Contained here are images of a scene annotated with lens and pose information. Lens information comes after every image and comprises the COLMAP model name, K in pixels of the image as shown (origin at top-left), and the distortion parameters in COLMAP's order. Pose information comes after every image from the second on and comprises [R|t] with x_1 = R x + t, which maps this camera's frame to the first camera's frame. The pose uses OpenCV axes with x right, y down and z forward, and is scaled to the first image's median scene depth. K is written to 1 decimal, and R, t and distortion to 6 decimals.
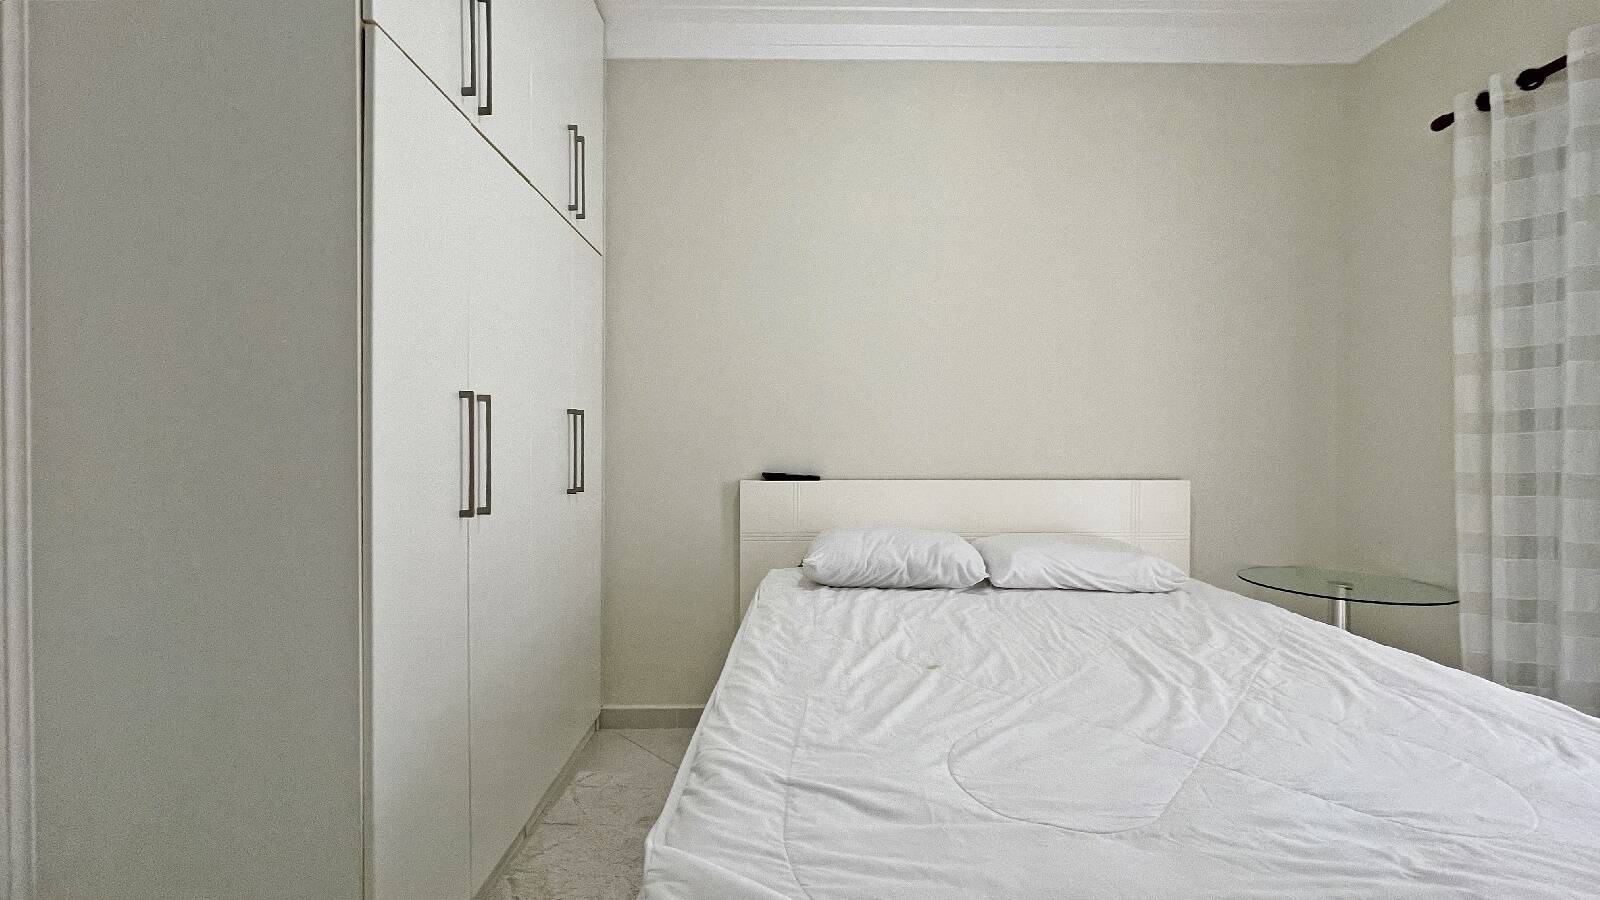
lens RADIAL K [[656.8, 0, 804.0], [0, 656.8, 444.4], [0, 0, 1]] dist [0.005724, -0.001891]
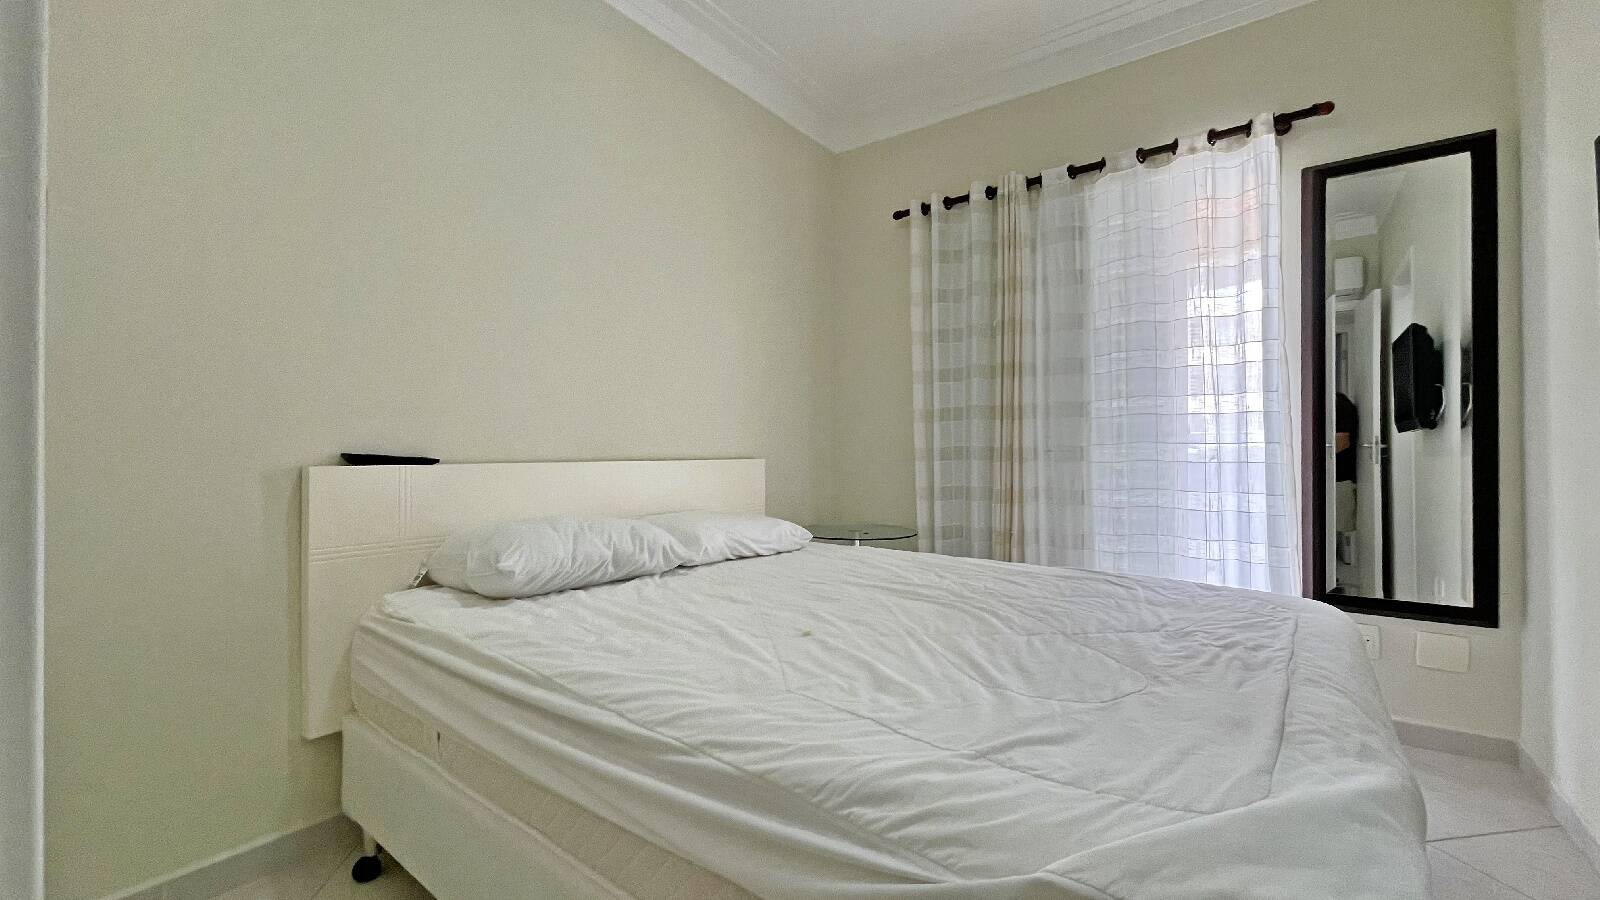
lens RADIAL K [[656.8, 0, 802.9], [0, 656.8, 452.6], [0, 0, 1]] dist [0.005724, -0.001891]
pose [[0.606725, -0.003205, 0.794906, -0.374591], [0.001233, 0.999994, 0.003091, 0.049082], [-0.794911, -0.000895, 0.606725, 0.288580]]
